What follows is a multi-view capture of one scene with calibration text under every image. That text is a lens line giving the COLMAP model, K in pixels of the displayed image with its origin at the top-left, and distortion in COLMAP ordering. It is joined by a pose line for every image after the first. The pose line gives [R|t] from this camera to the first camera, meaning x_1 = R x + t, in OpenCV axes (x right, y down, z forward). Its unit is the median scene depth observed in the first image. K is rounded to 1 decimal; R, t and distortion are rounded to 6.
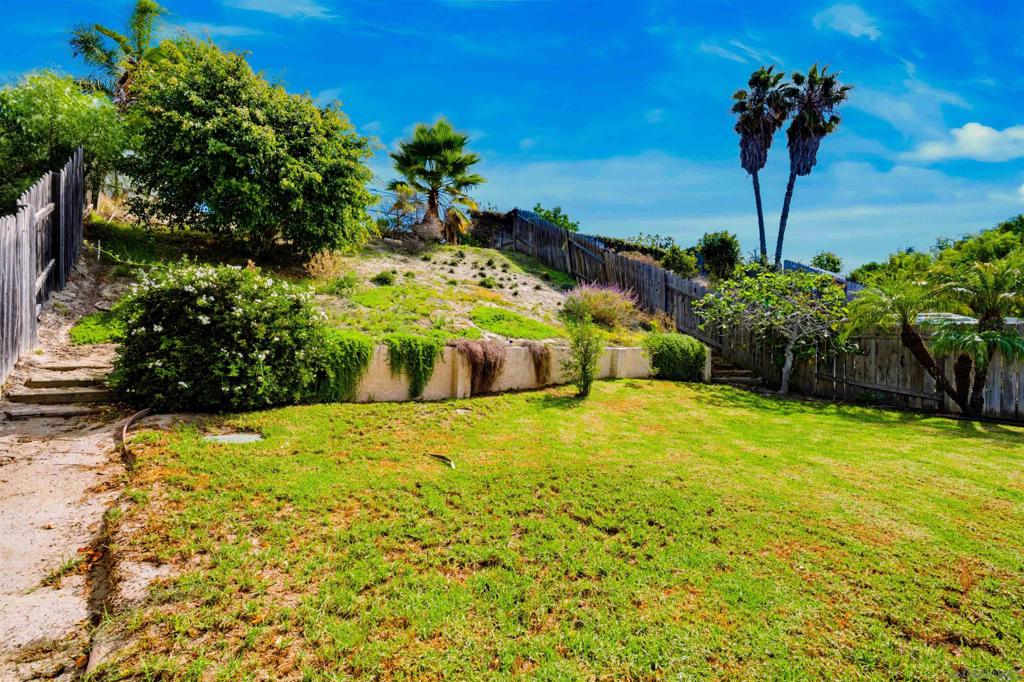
lens RADIAL K [[481.8, 0, 510.9], [0, 481.8, 342.9], [0, 0, 1]] dist [0.001067, -0.000016]
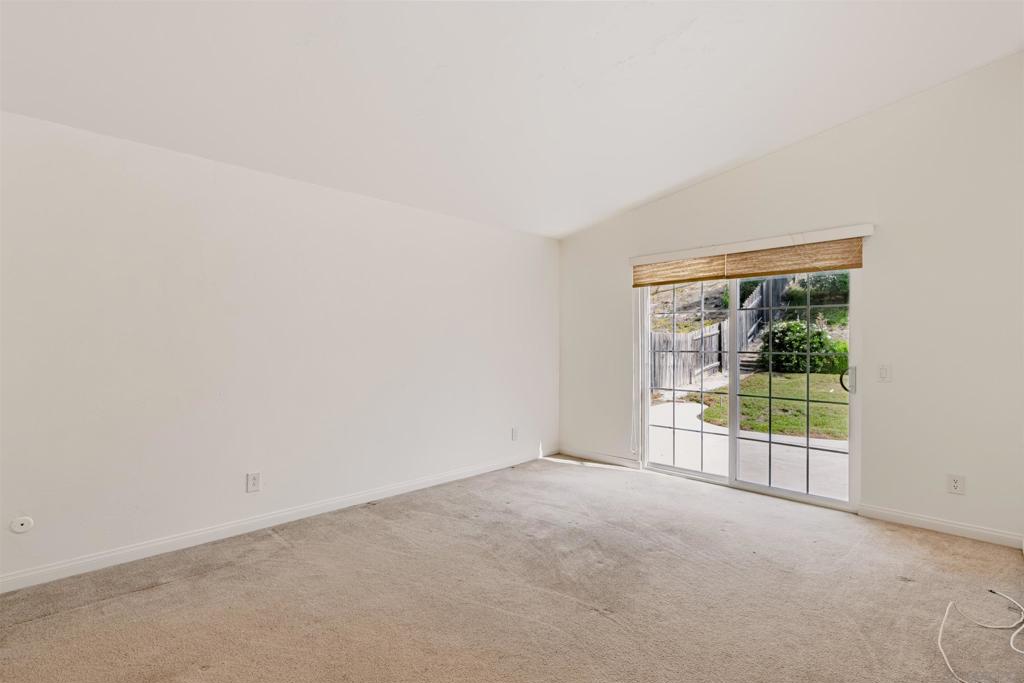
lens RADIAL K [[481.8, 0, 511.3], [0, 481.8, 346.3], [0, 0, 1]] dist [0.001067, -0.000016]
pose [[0.174939, -0.005640, -0.984563, 1.992959], [0.007123, 0.999965, -0.004463, -0.013496], [0.984554, -0.006233, 0.174973, -1.152992]]
